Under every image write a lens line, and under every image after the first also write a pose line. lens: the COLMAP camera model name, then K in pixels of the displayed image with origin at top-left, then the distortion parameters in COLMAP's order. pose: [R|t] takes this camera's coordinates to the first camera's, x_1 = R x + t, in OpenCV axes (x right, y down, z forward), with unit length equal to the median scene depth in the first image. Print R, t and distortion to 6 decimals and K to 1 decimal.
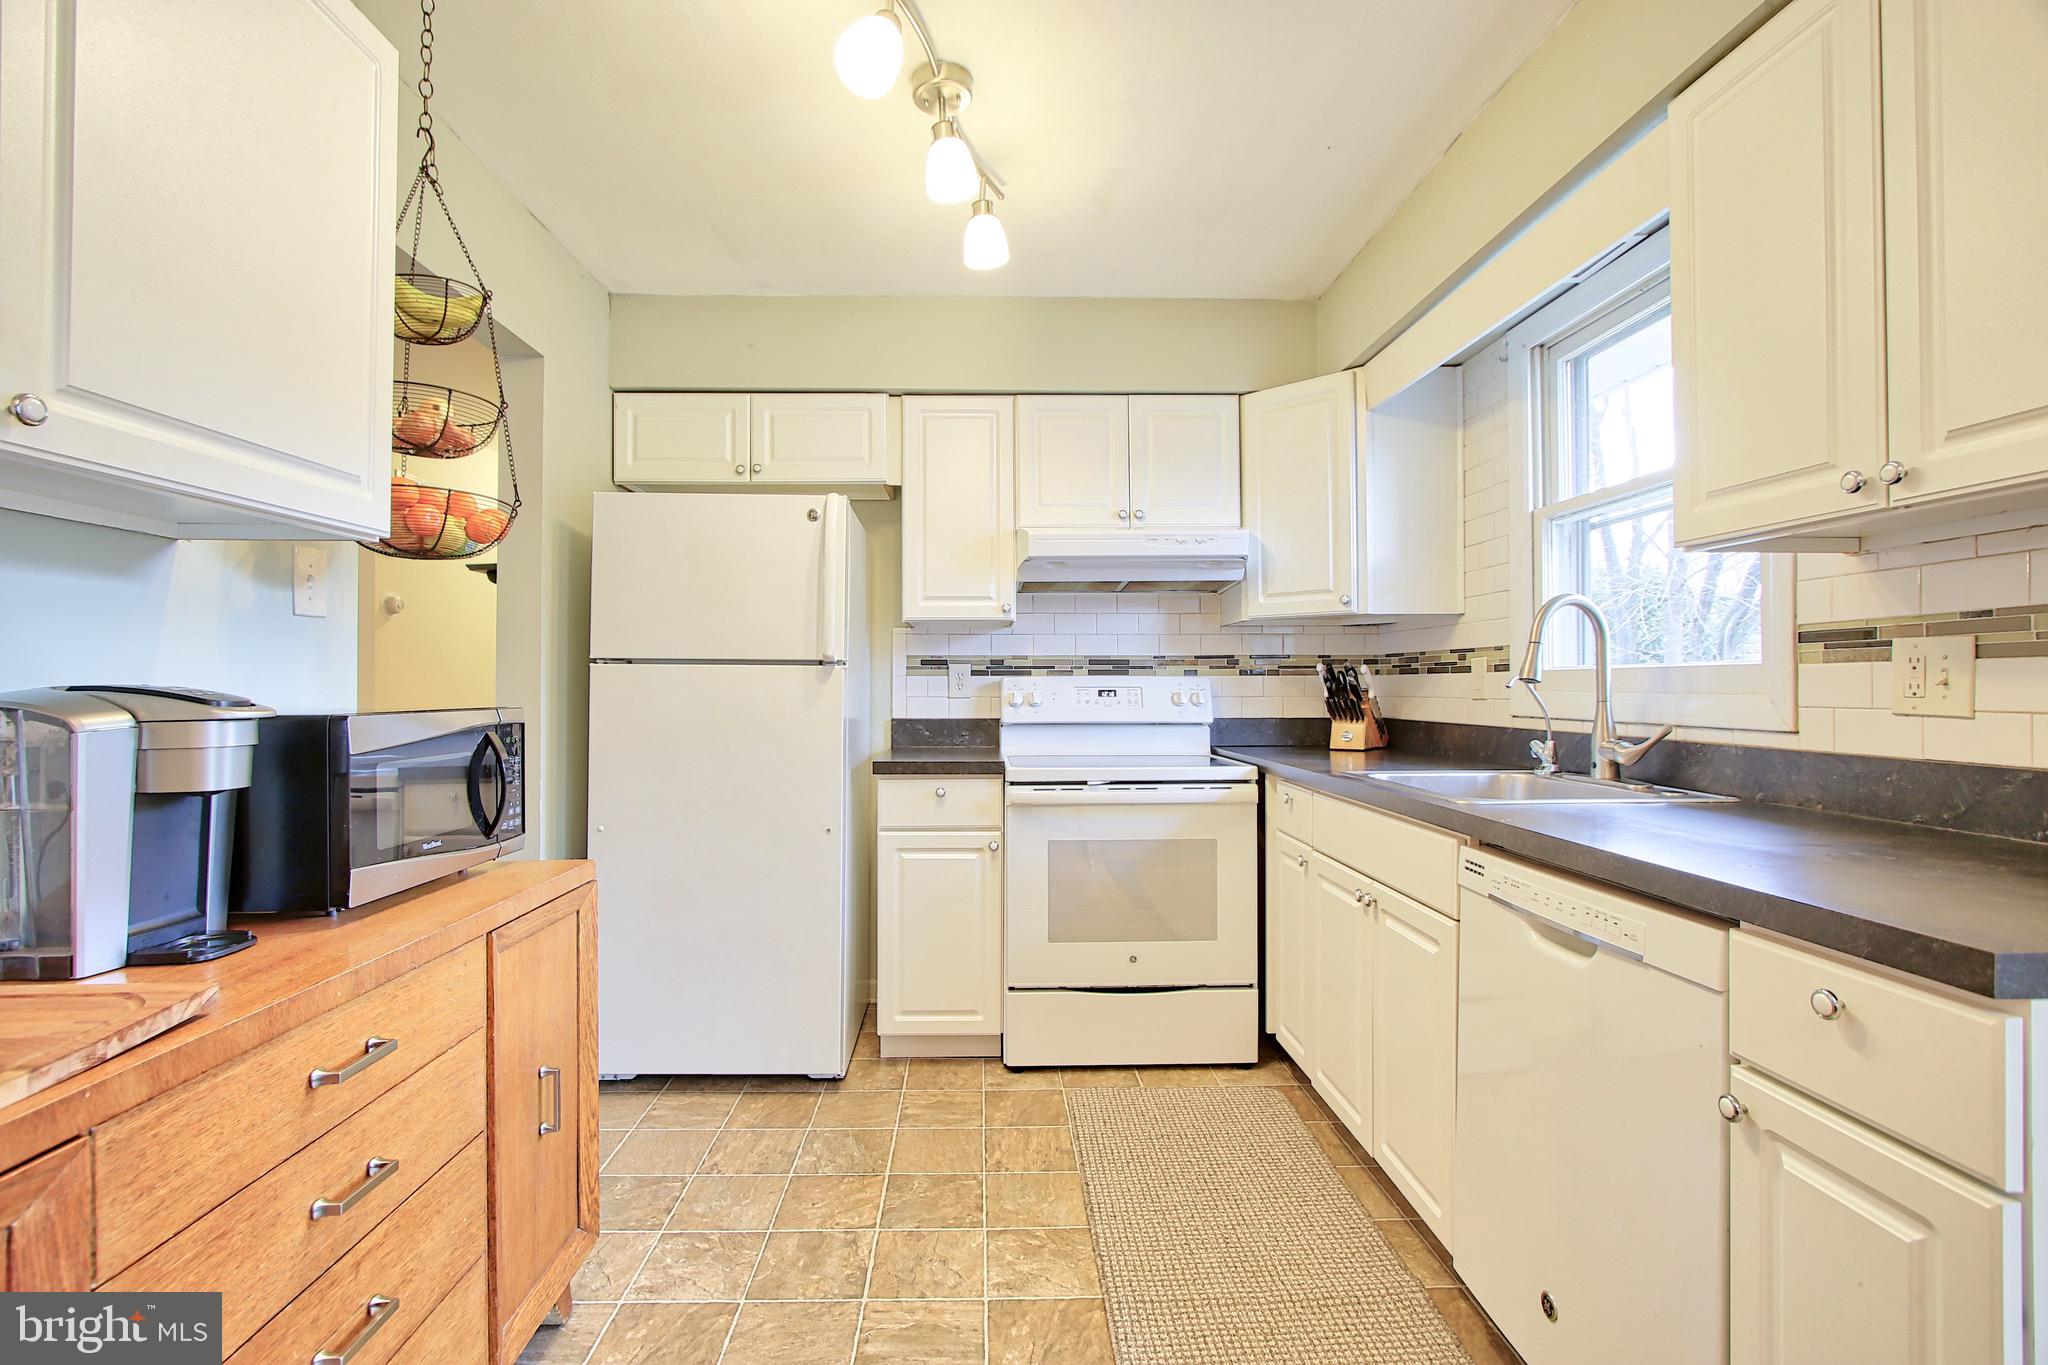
lens RADIAL K [[937.4, 0, 1002.2], [0, 937.4, 677.9], [0, 0, 1]] dist [-0.015826, 0.000632]
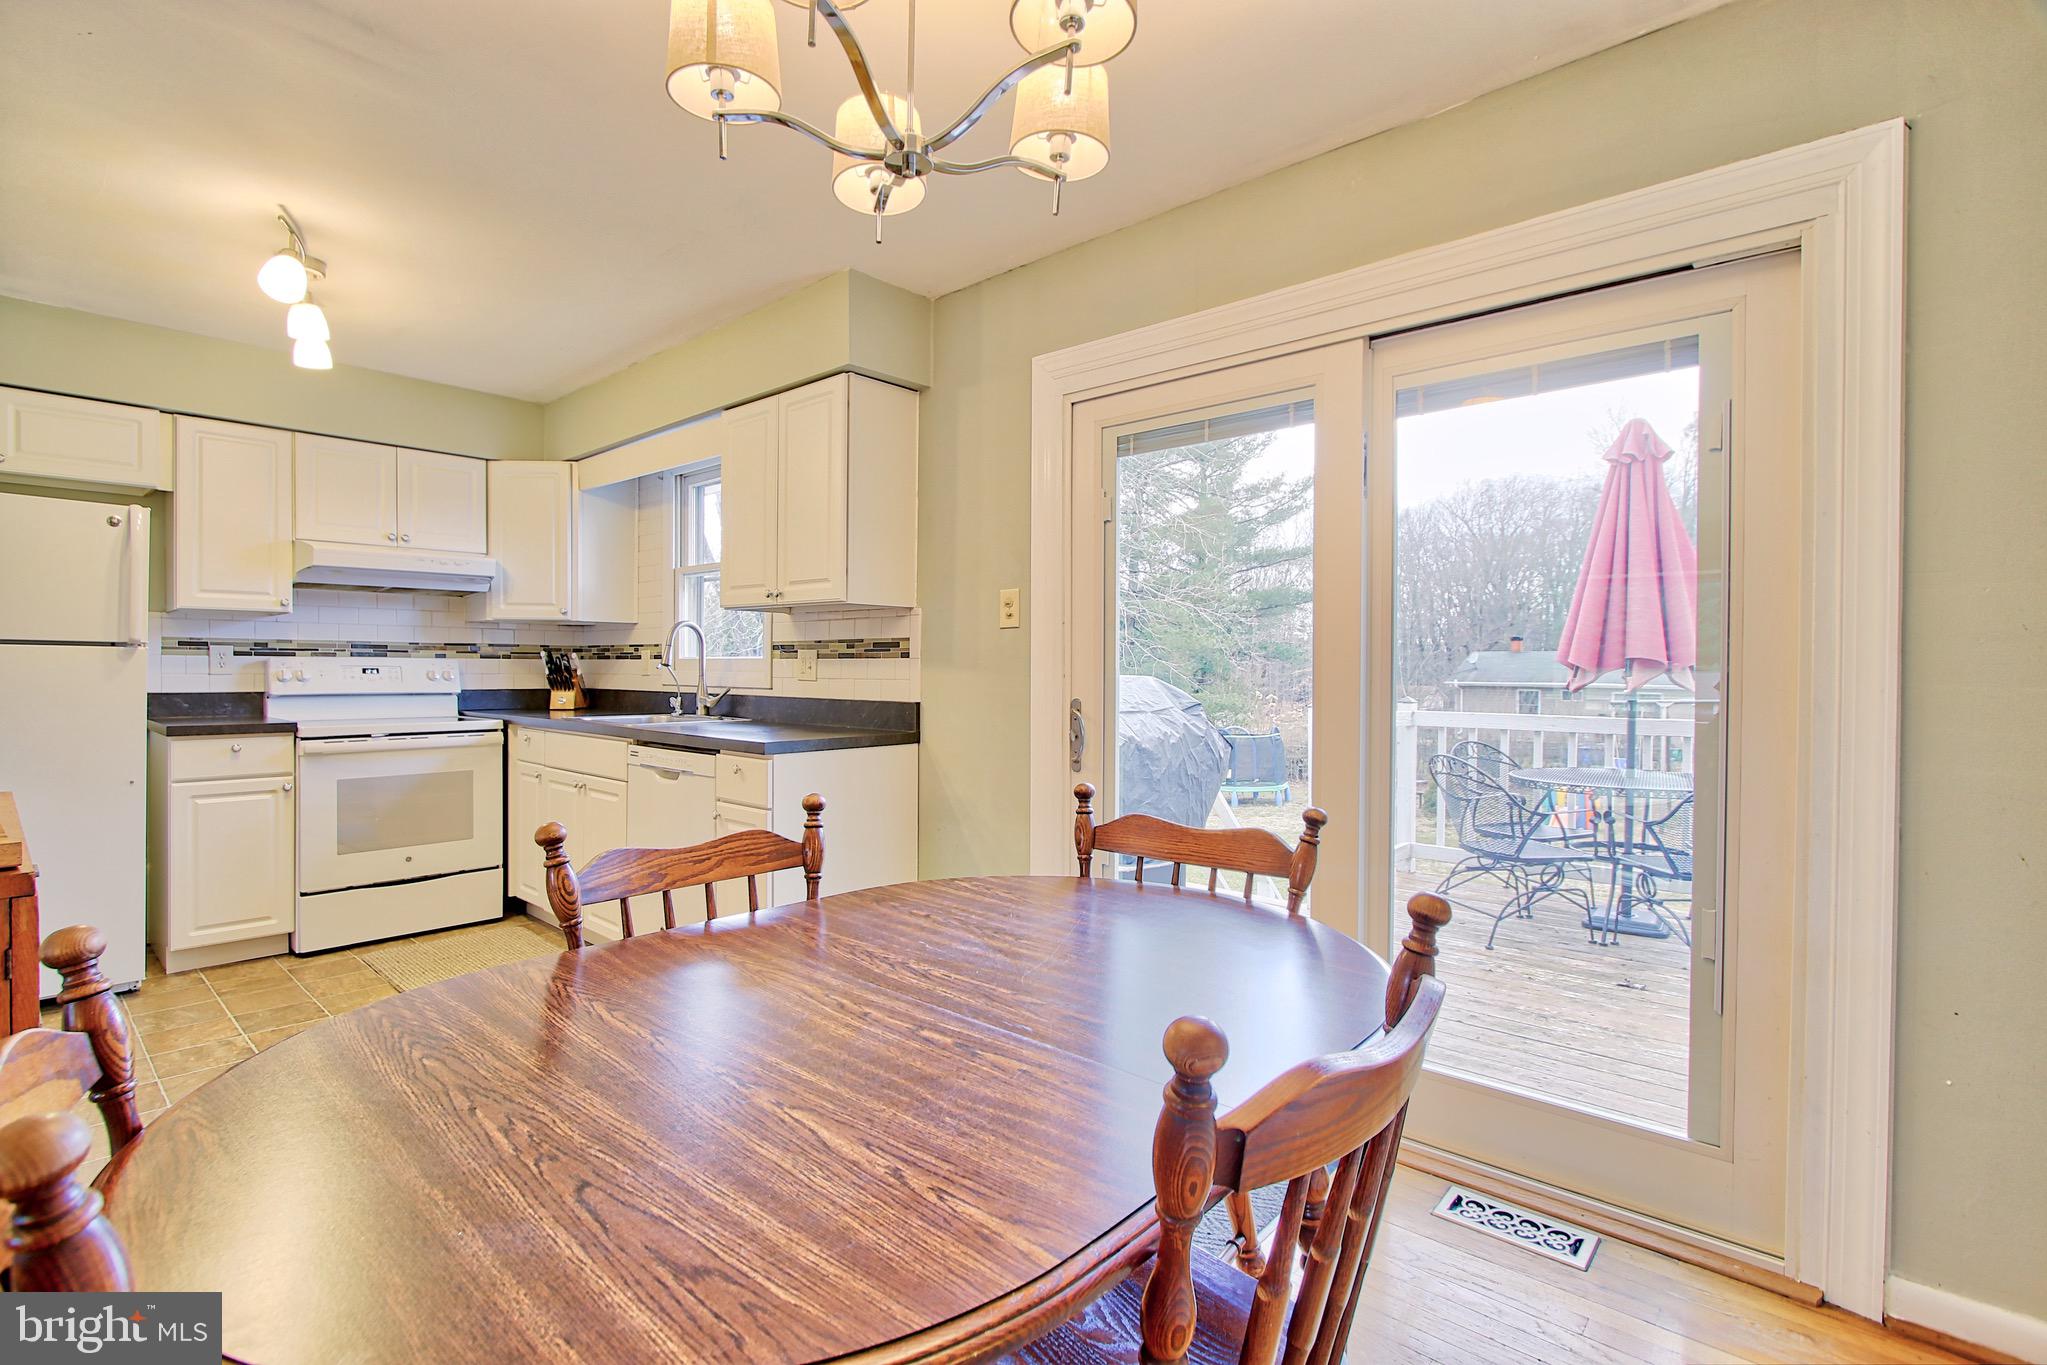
lens RADIAL K [[937.0, 0, 1001.7], [0, 937.0, 677.9], [0, 0, 1]] dist [-0.015826, 0.000632]
pose [[0.686642, -0.001349, 0.726995, -0.272030], [-0.013931, 0.999790, 0.015014, -0.006767], [-0.726863, -0.020437, 0.686479, -0.622493]]
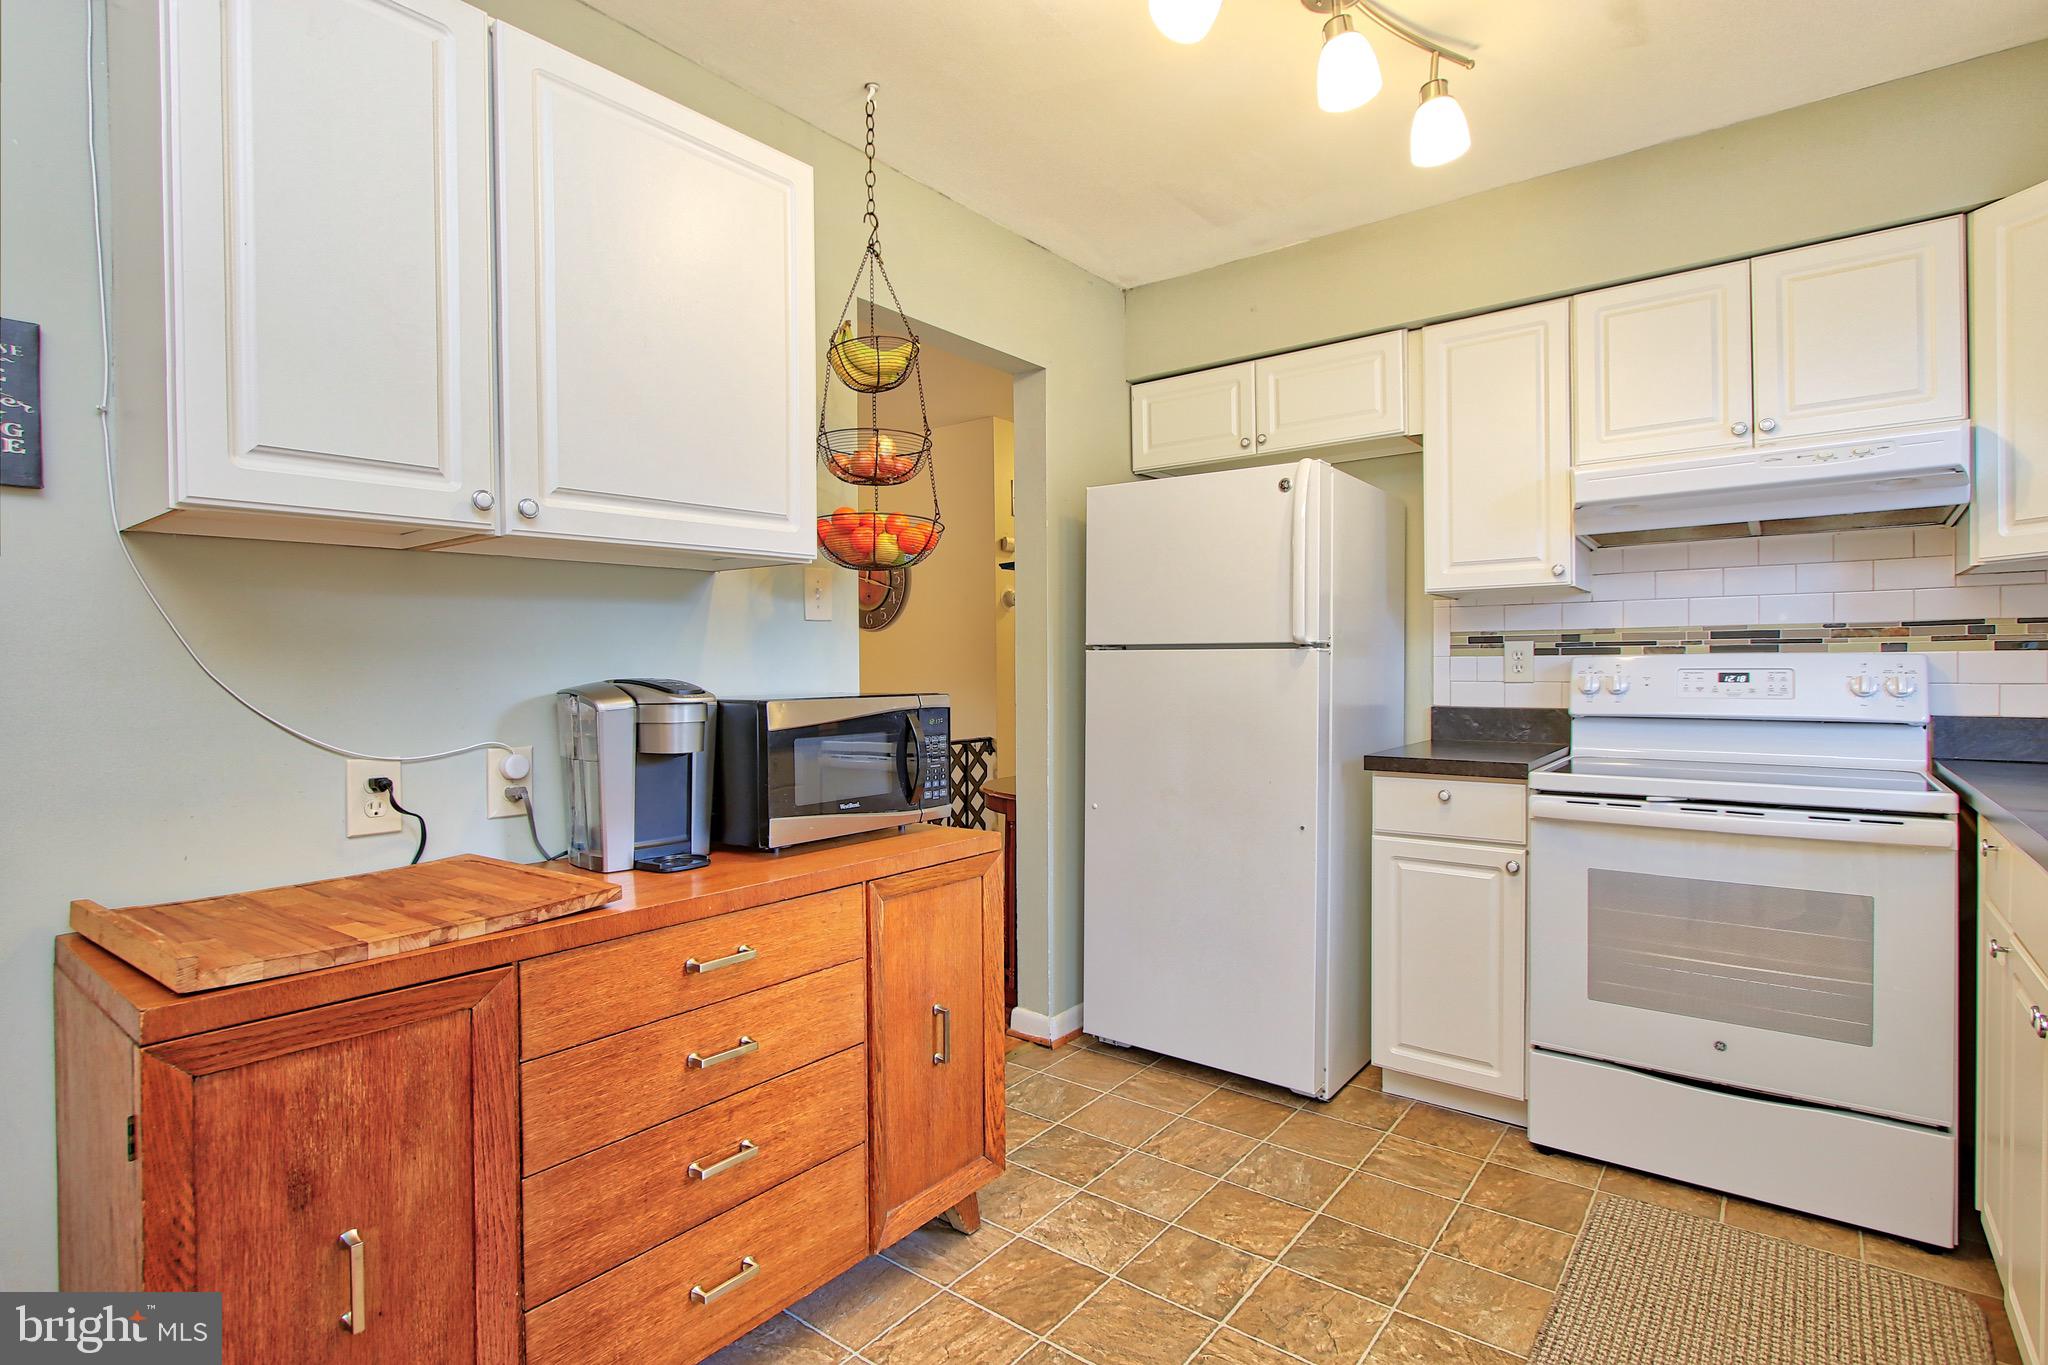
lens RADIAL K [[1005.0, 0, 1009.2], [0, 1005.0, 677.6], [0, 0, 1]] dist [-0.013285, 0.000497]
pose [[0.767641, 0.003072, -0.640873, 0.215983], [0.012778, 0.999716, 0.020098, -0.007860], [0.640753, -0.023617, 0.767384, 0.062480]]
